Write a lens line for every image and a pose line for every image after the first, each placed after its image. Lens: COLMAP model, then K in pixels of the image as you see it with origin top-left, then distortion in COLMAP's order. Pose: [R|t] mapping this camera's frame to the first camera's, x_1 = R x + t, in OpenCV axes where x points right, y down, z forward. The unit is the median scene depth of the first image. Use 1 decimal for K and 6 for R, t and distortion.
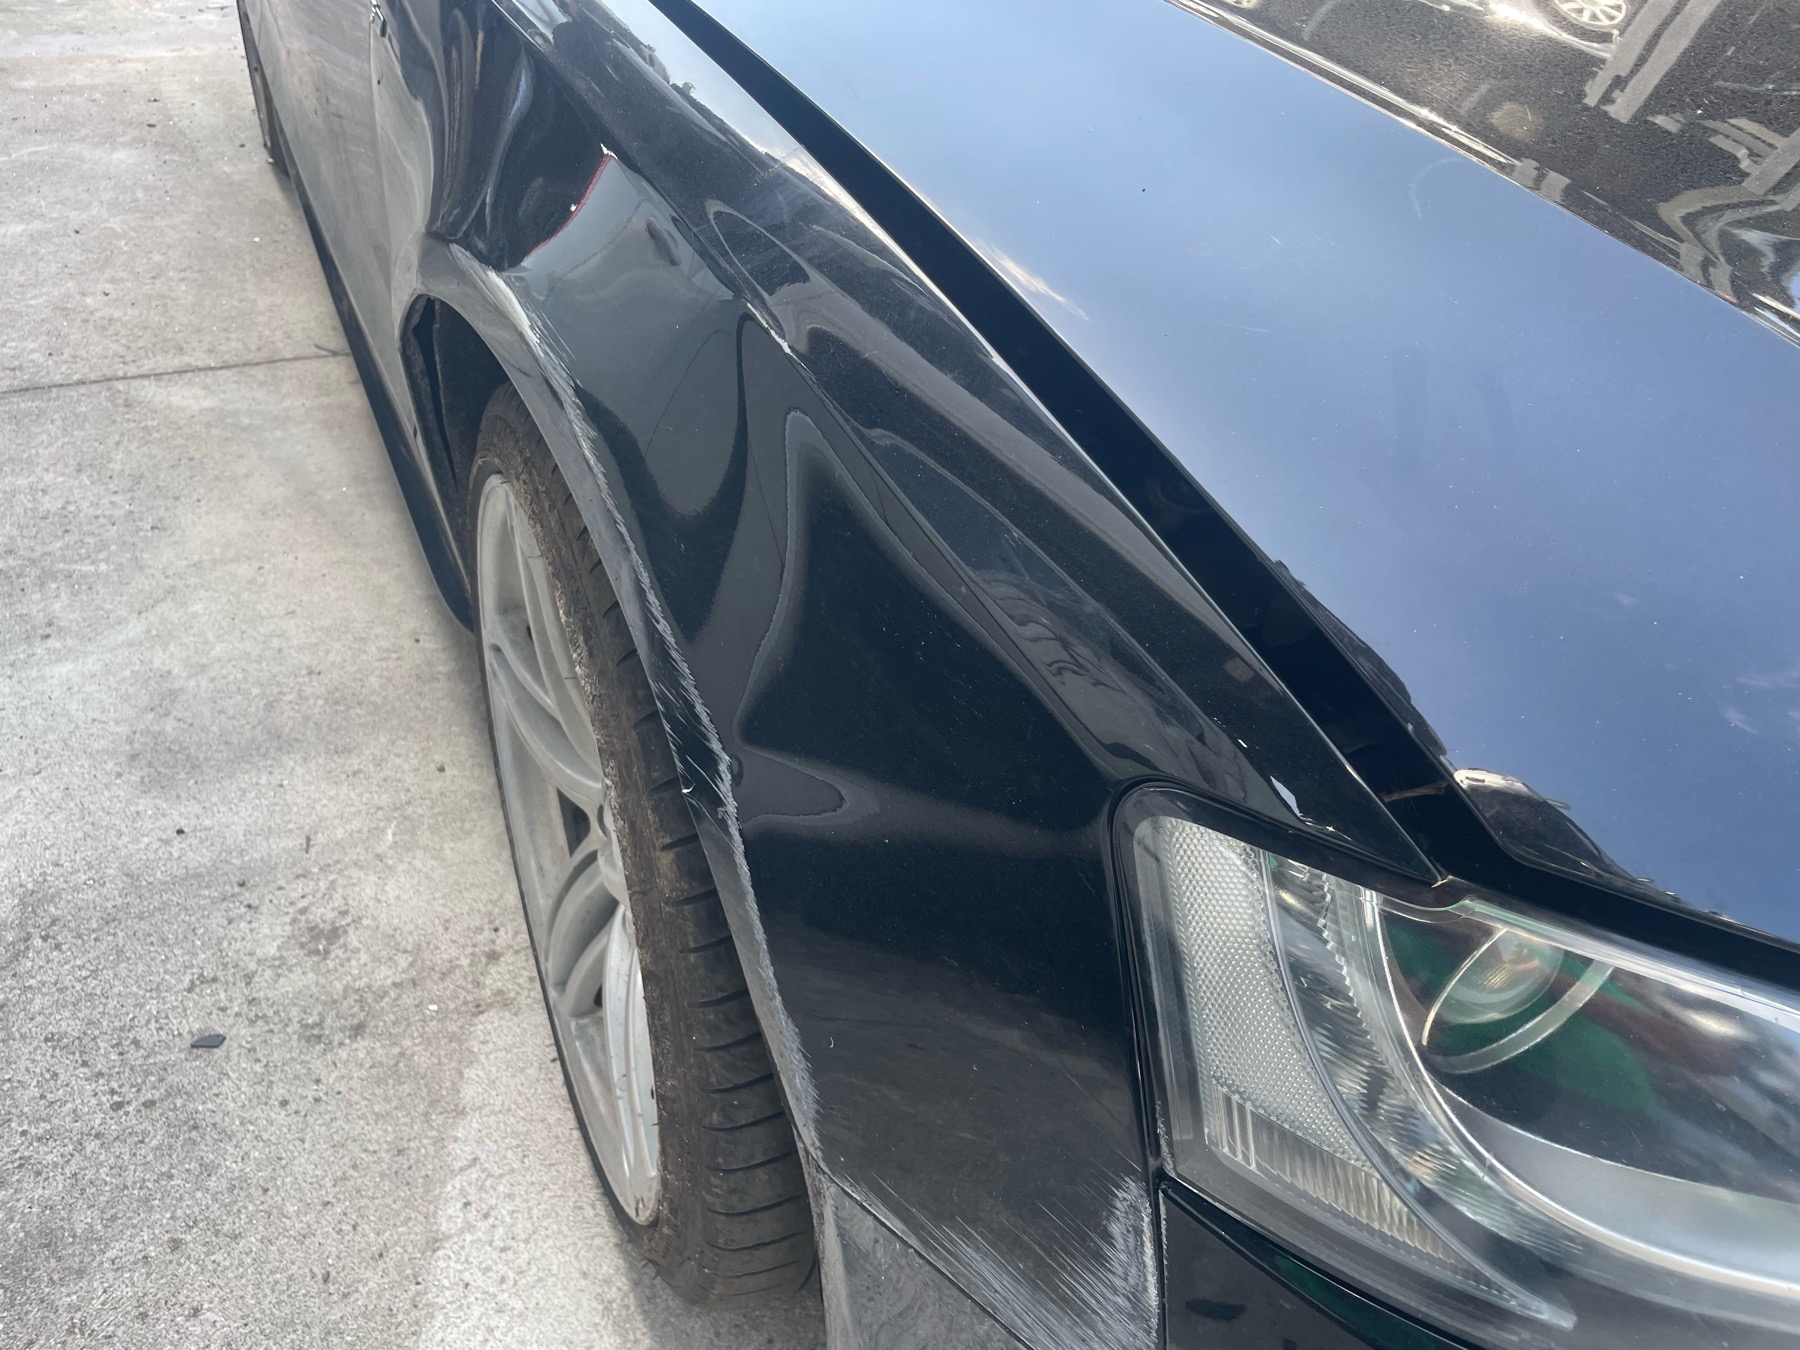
lens RADIAL K [[1343.7, 0, 925.3], [0, 1343.7, 674.2], [0, 0, 1]] dist [0.071502, -0.094191]
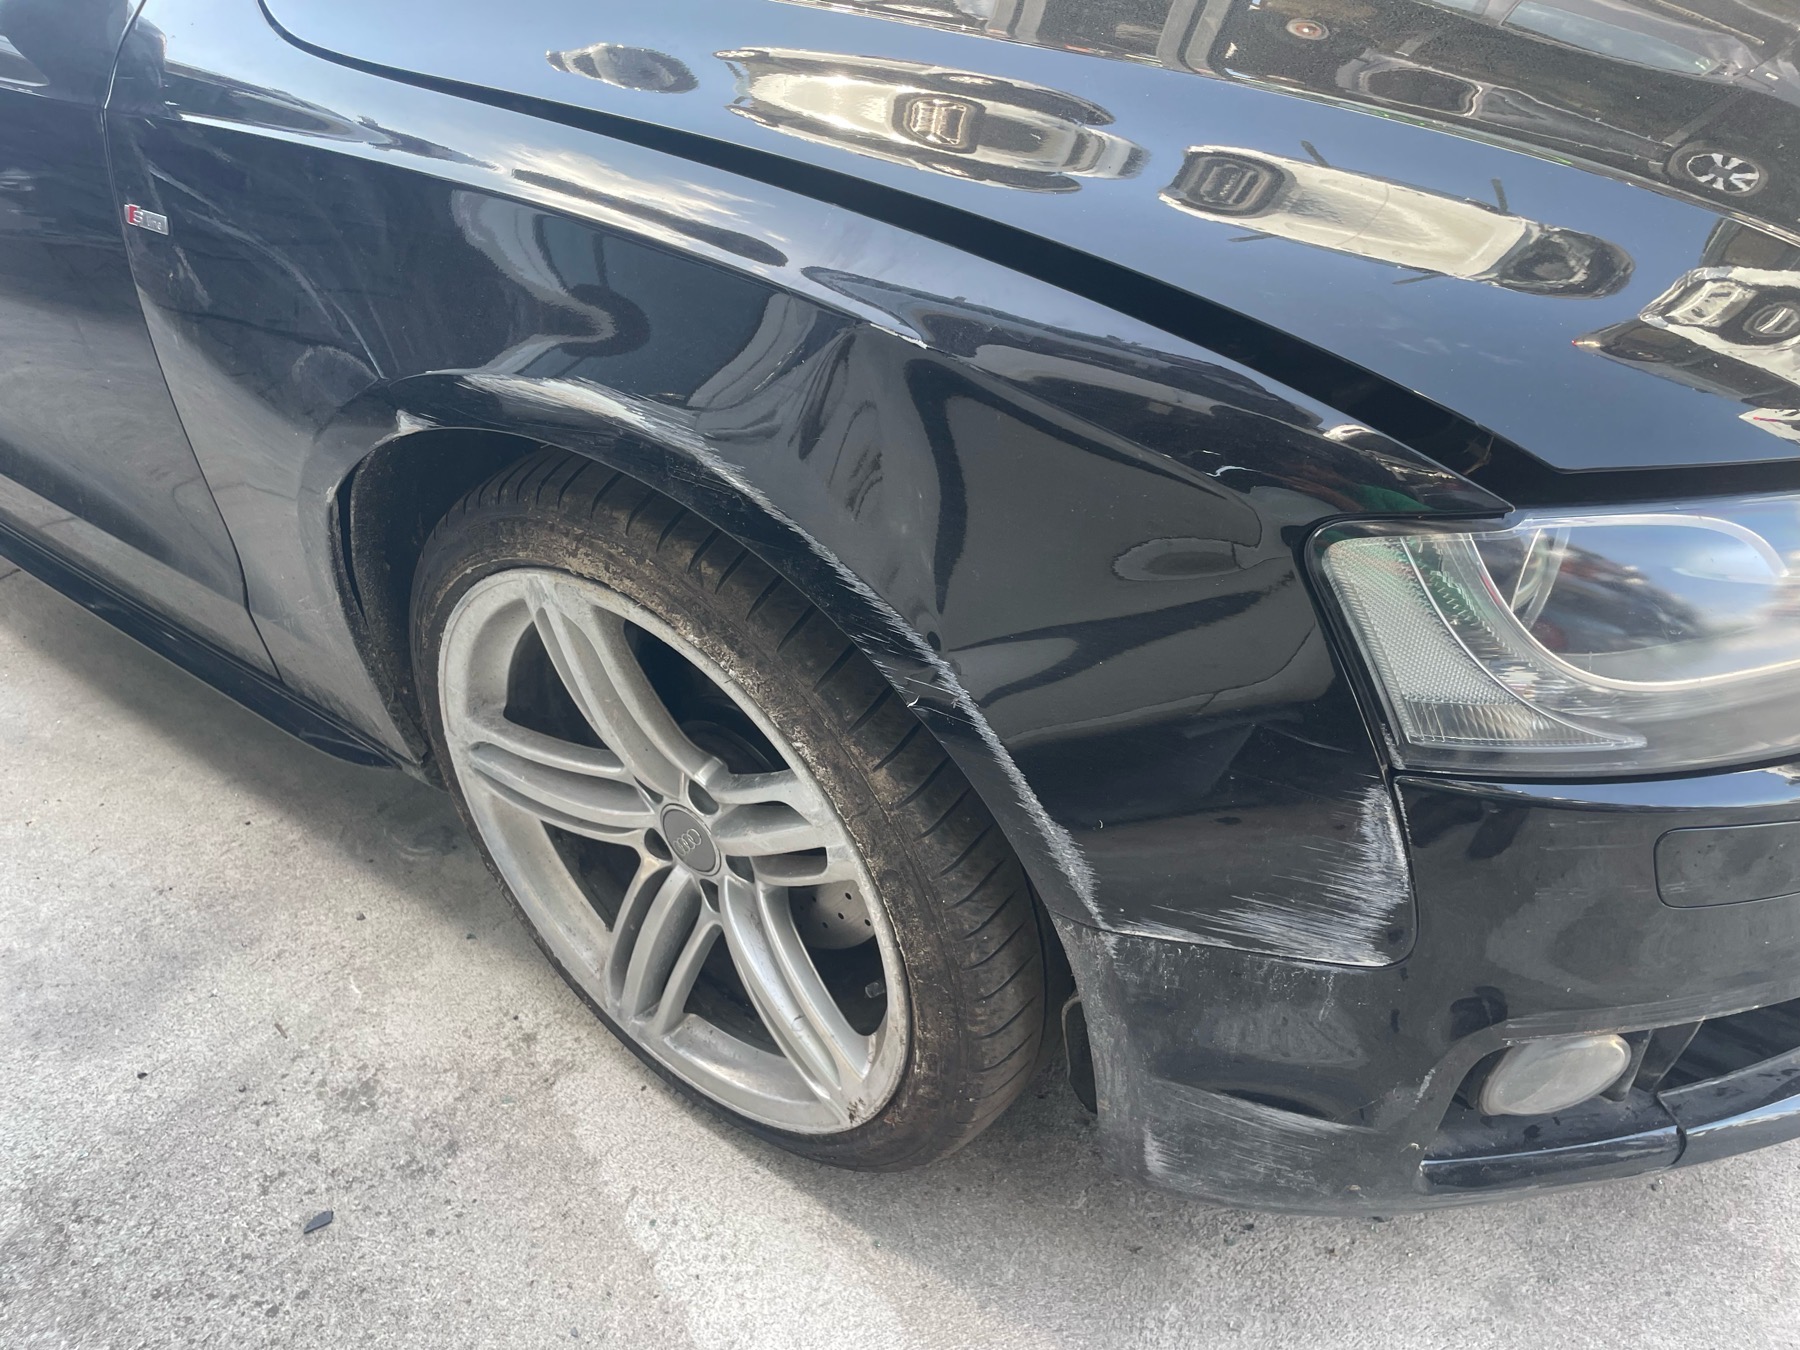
lens RADIAL K [[1340.8, 0, 900.0], [0, 1340.8, 675.0], [0, 0, 1]] dist [0.081979, -0.102084]
pose [[0.885470, -0.356406, 0.298189, -0.296929], [0.359354, 0.932023, 0.046889, -0.002079], [-0.294630, 0.065637, 0.953354, -0.120579]]
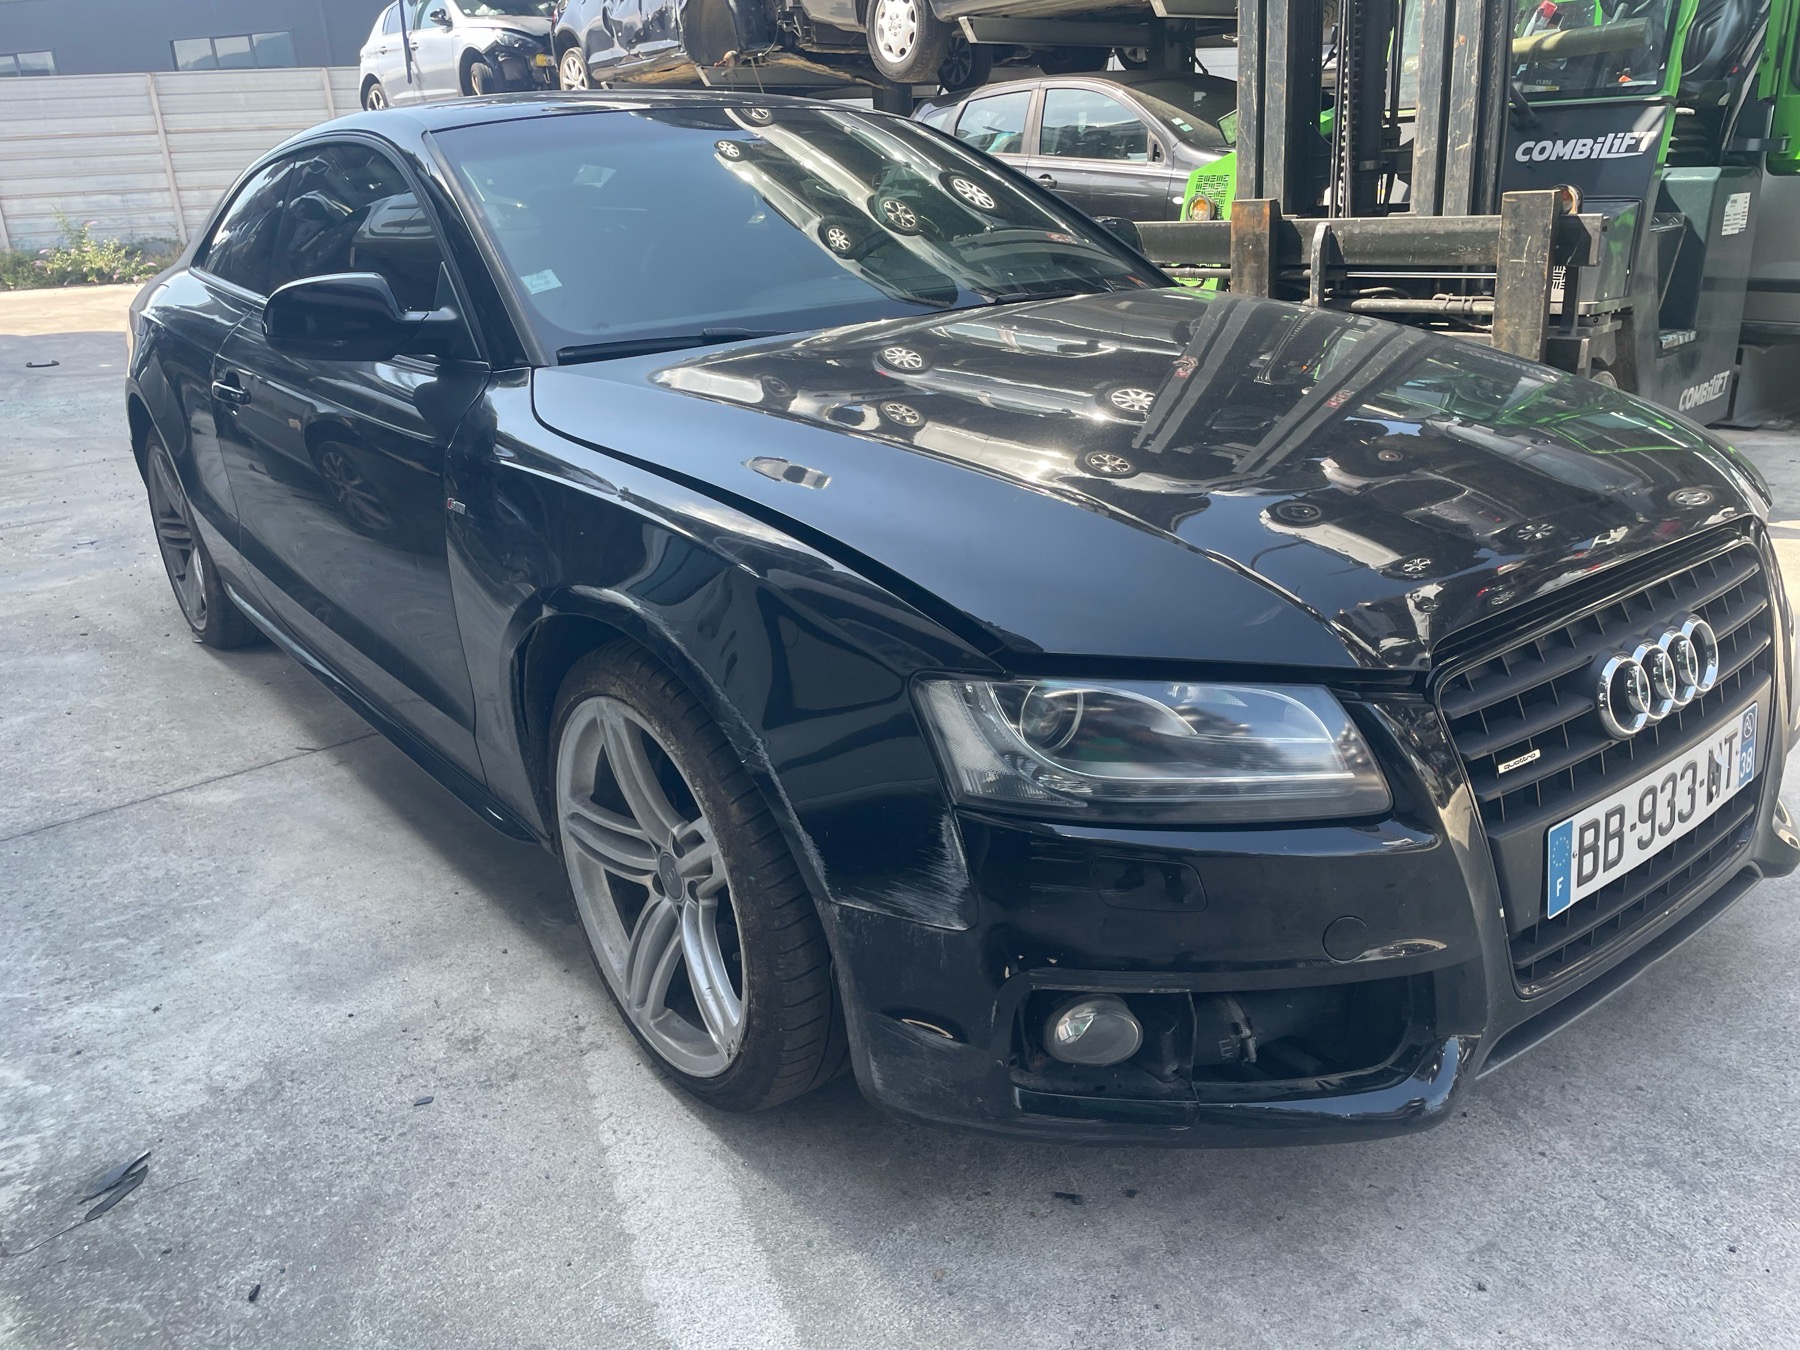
lens RADIAL K [[1340.8, 0, 900.0], [0, 1340.8, 675.0], [0, 0, 1]] dist [0.081979, -0.102084]
pose [[0.967750, -0.192677, 0.162284, -0.141286], [0.229099, 0.941042, -0.248904, 0.321057], [-0.104757, 0.278056, 0.954835, -0.735466]]
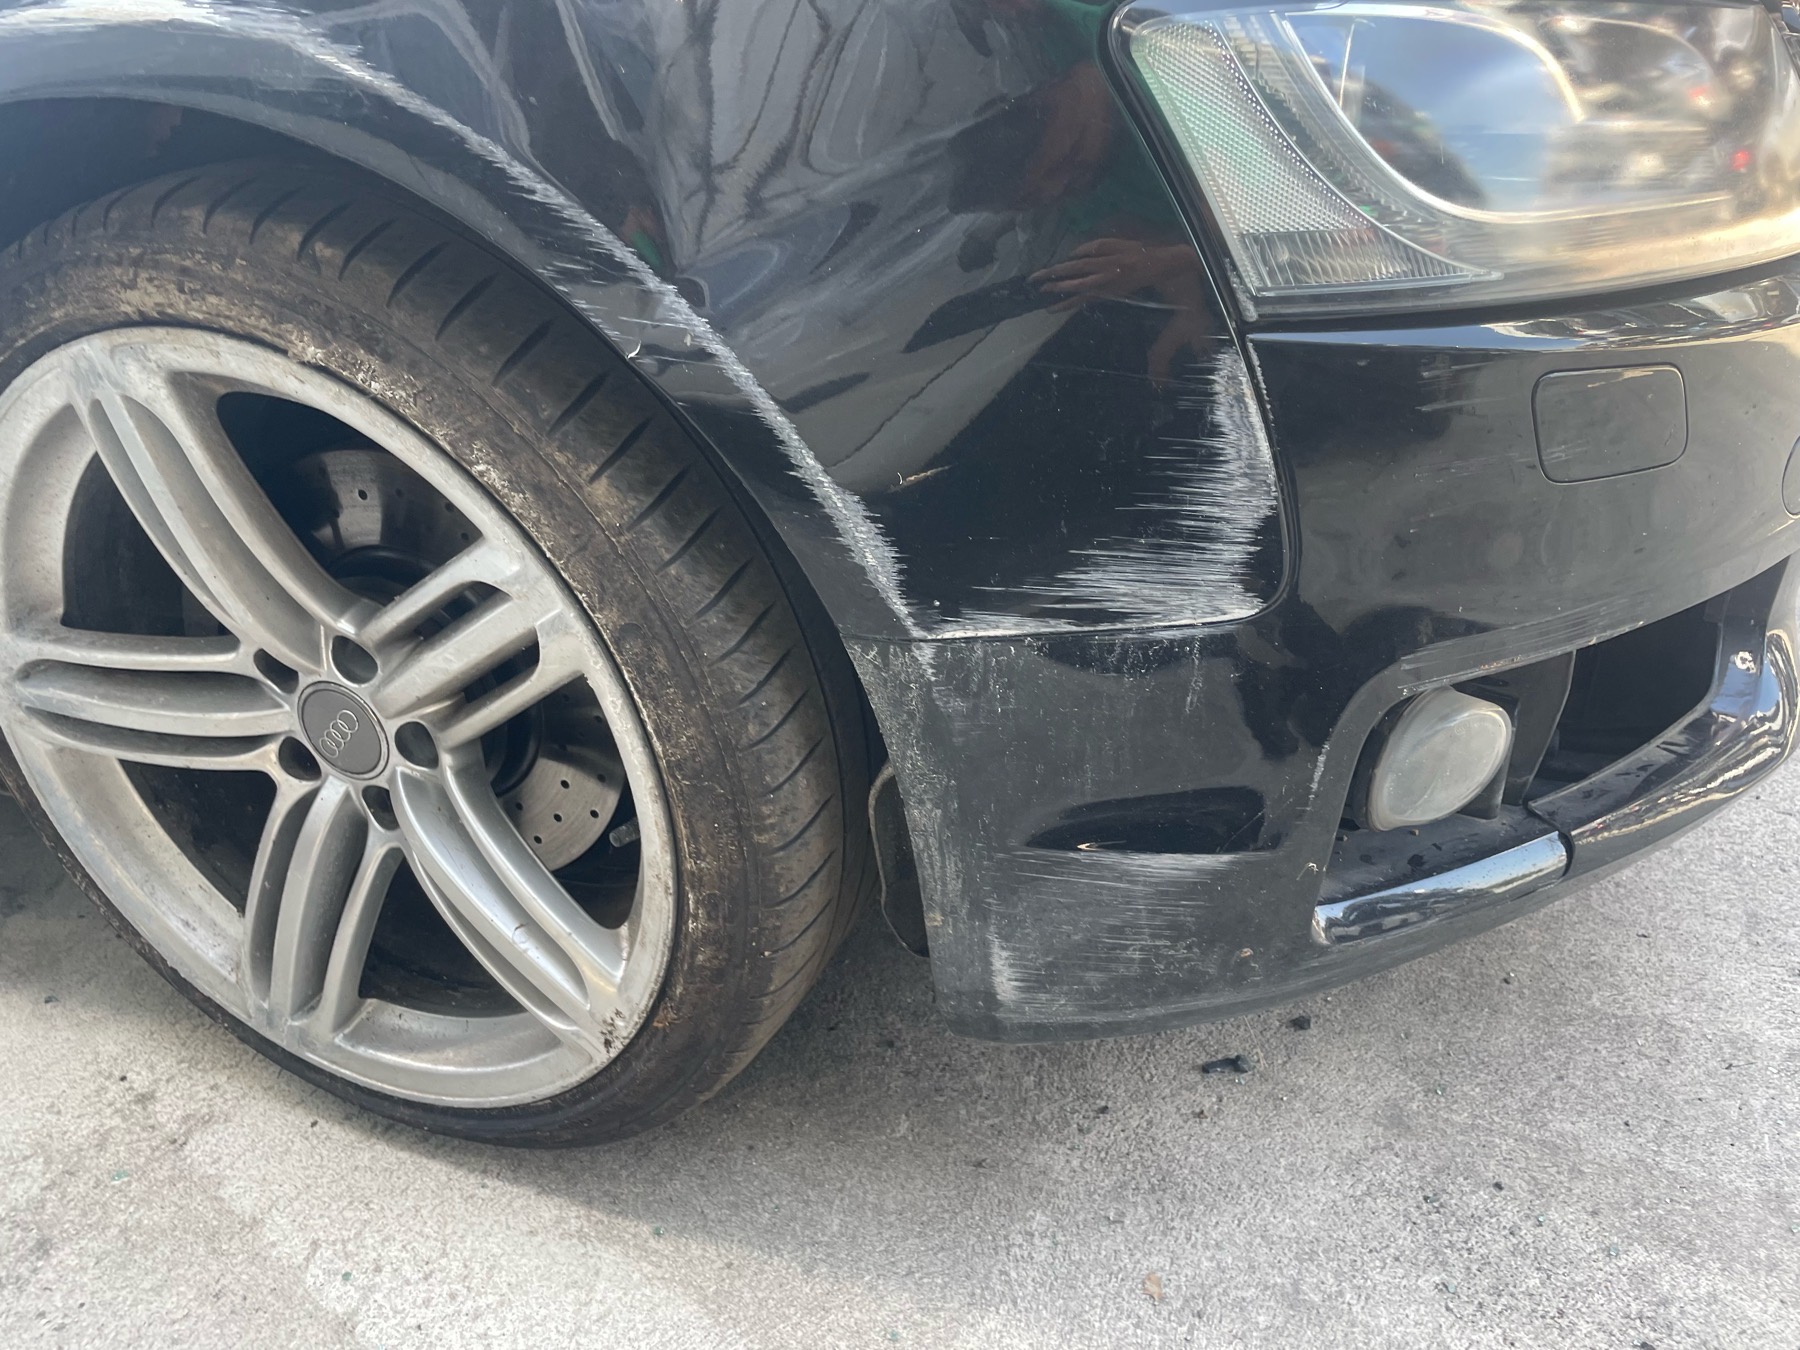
lens RADIAL K [[1349.2, 0, 858.3], [0, 1349.2, 656.1], [0, 0, 1]] dist [0.083792, -0.114072]
pose [[0.738260, -0.413912, 0.532587, -0.354396], [0.478383, 0.877942, 0.019188, 0.177764], [-0.475522, 0.240615, 0.846158, 0.074695]]
